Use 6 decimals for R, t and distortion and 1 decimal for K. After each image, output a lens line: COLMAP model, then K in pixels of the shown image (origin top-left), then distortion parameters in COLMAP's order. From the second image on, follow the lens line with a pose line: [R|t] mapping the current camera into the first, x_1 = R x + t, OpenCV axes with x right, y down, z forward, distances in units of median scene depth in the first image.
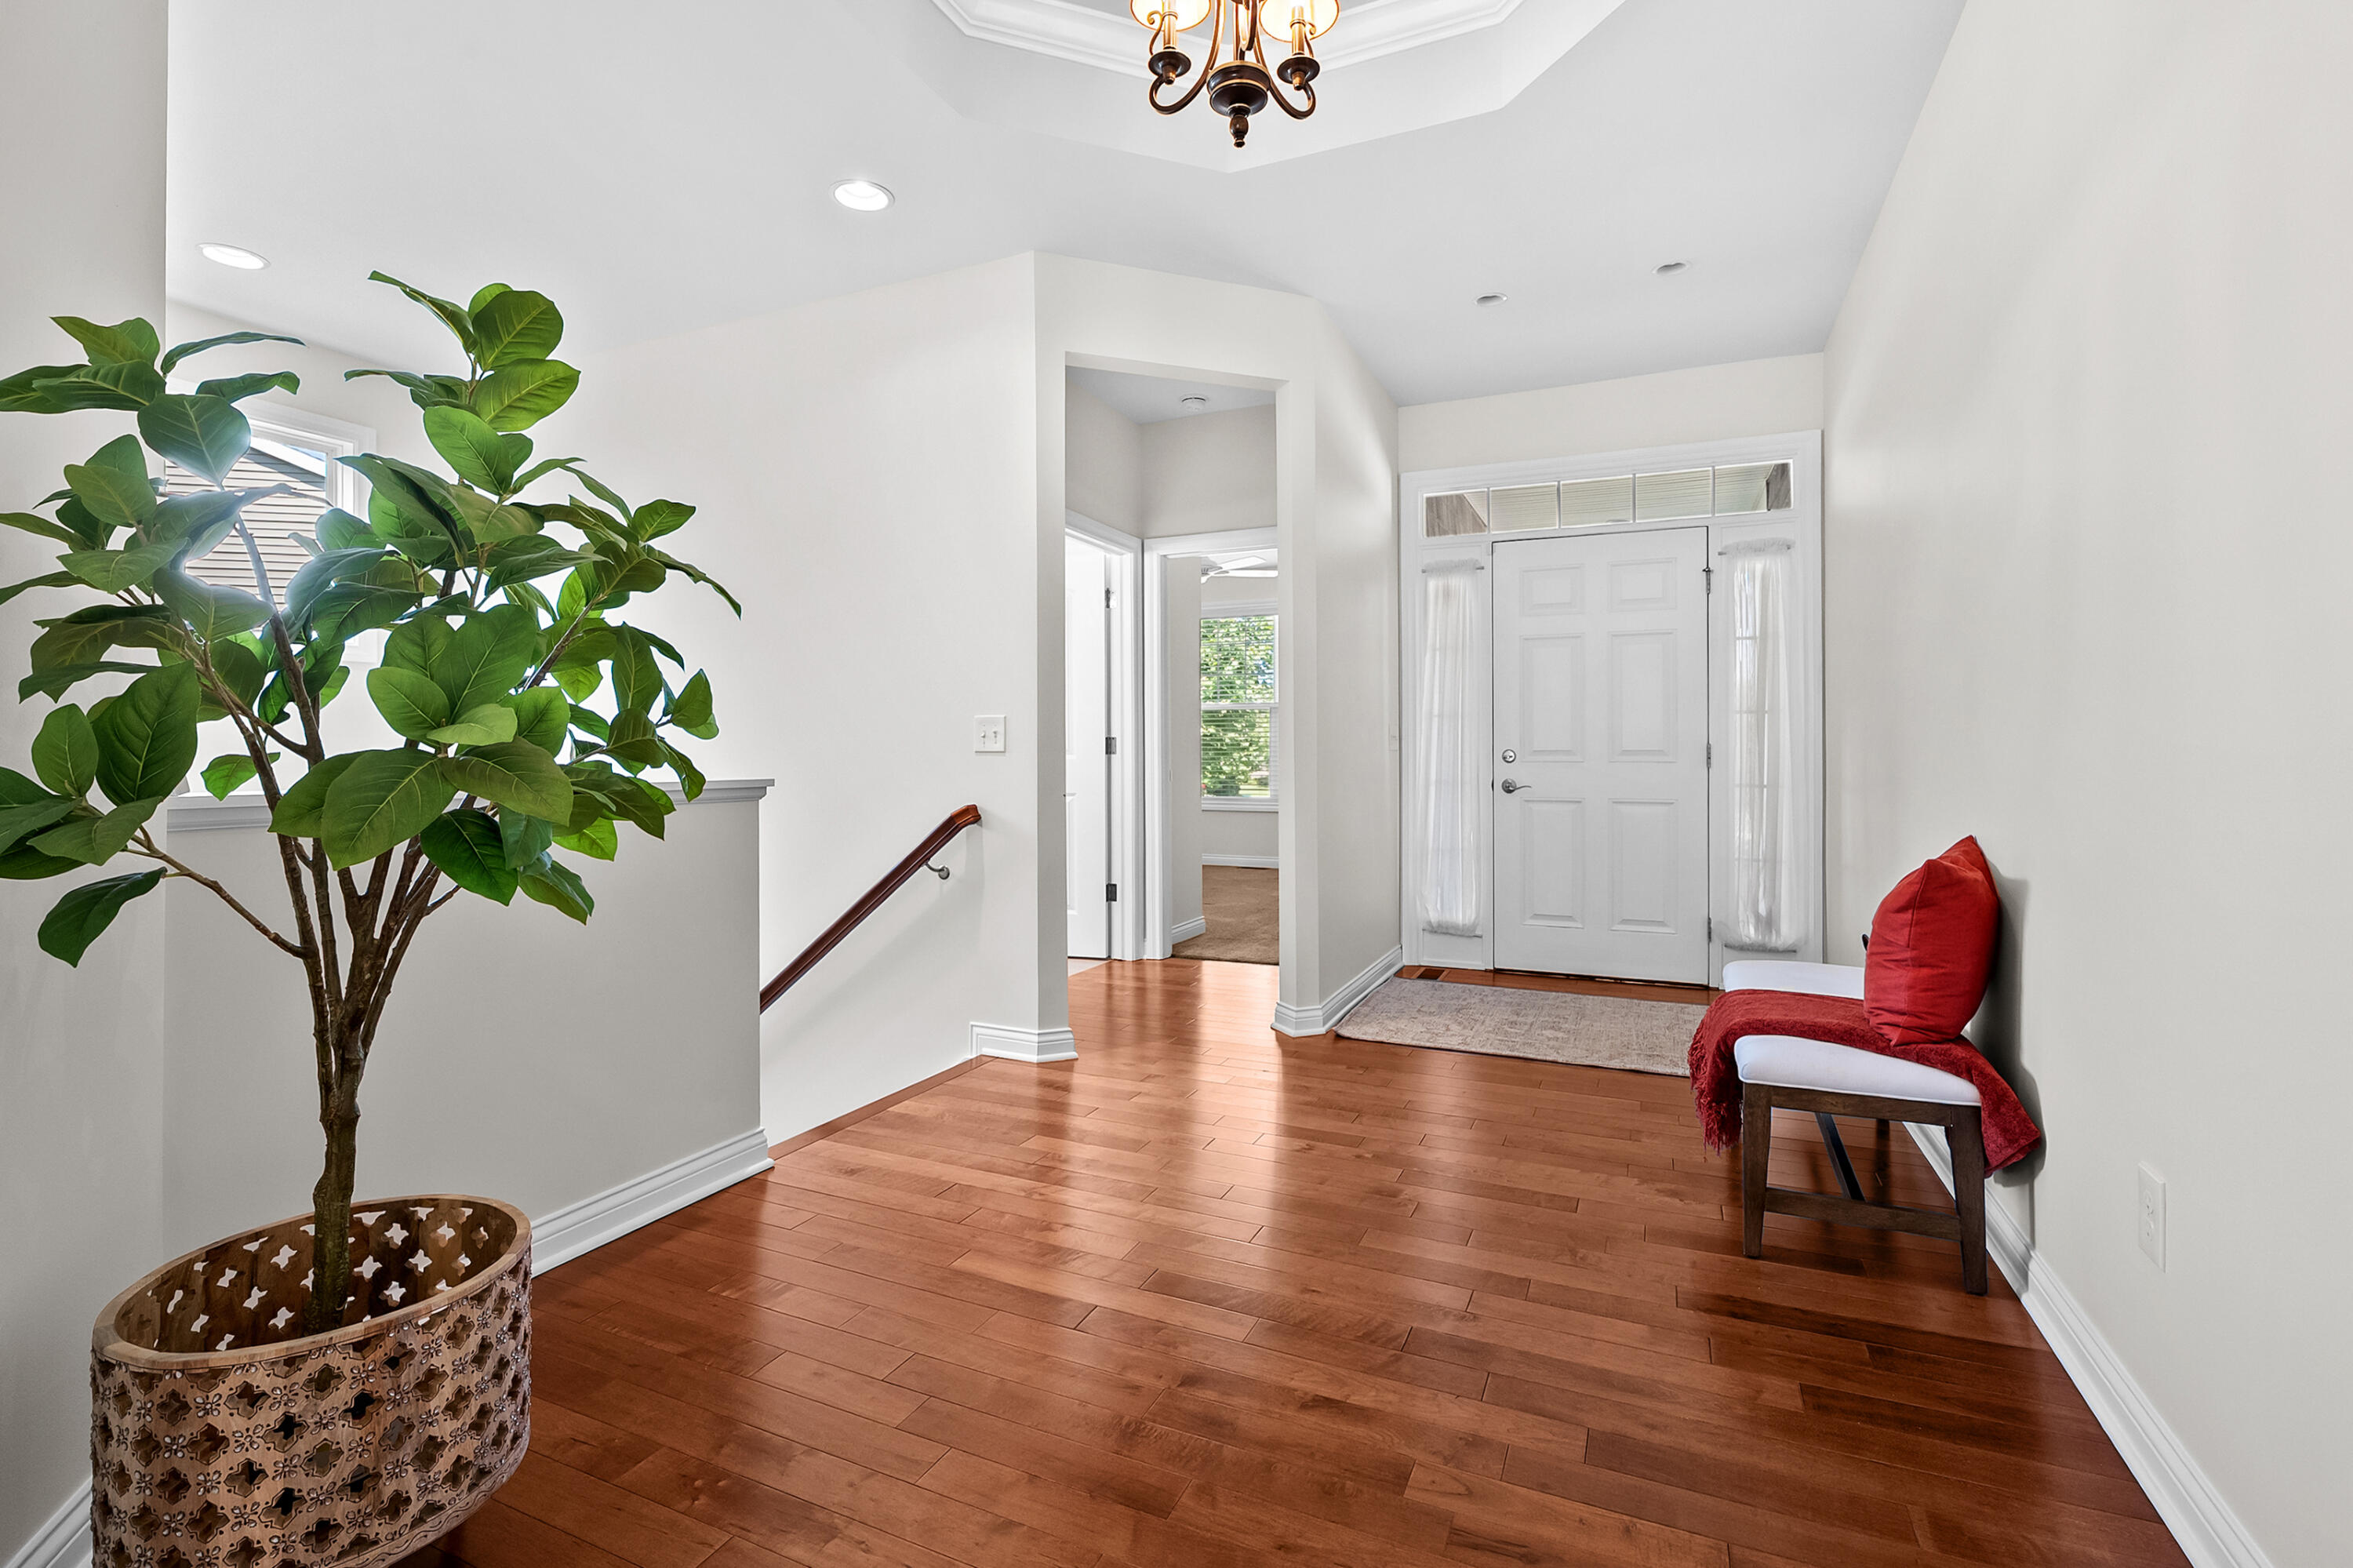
lens RADIAL K [[1070.3, 0, 1169.1], [0, 1070.3, 766.7], [0, 0, 1]] dist [-0.005892, 0.001922]
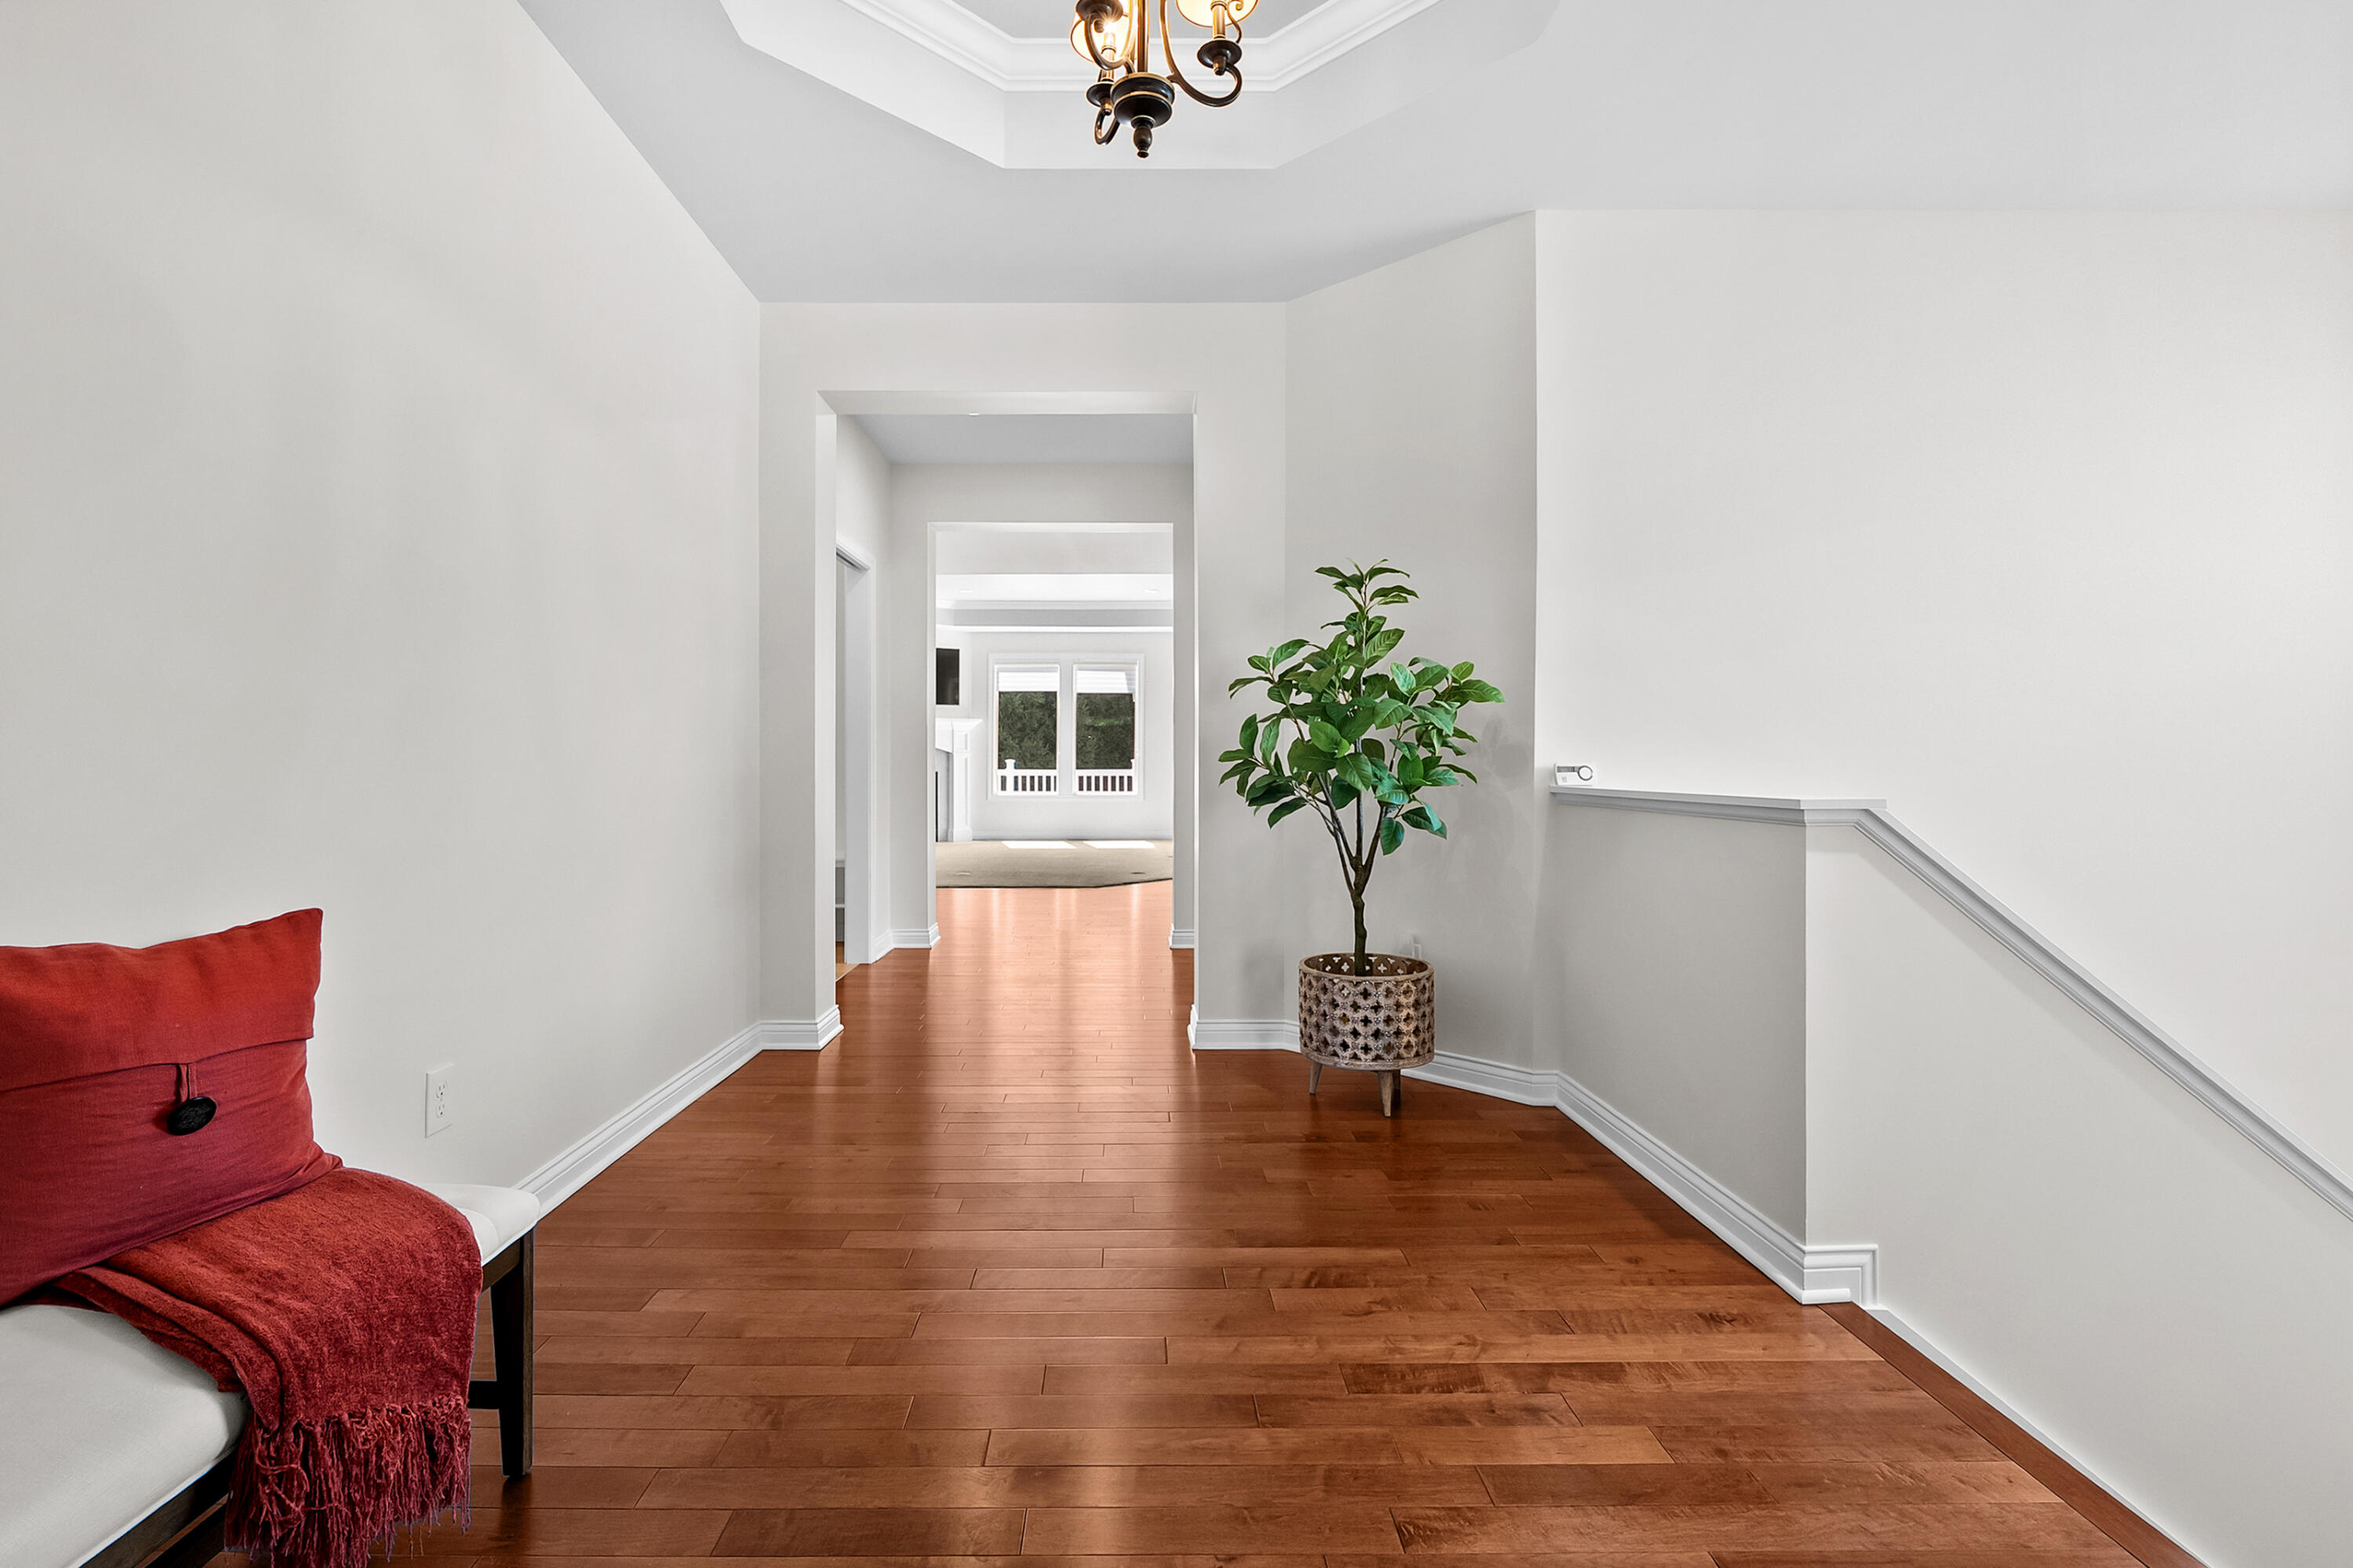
lens RADIAL K [[1070.3, 0, 1156.9], [0, 1070.3, 771.9], [0, 0, 1]] dist [-0.005892, 0.001922]
pose [[-0.900939, 0.004088, -0.433926, 0.446984], [-0.003613, 0.999850, 0.016922, -0.024298], [0.433930, 0.016814, -0.900790, 1.745328]]
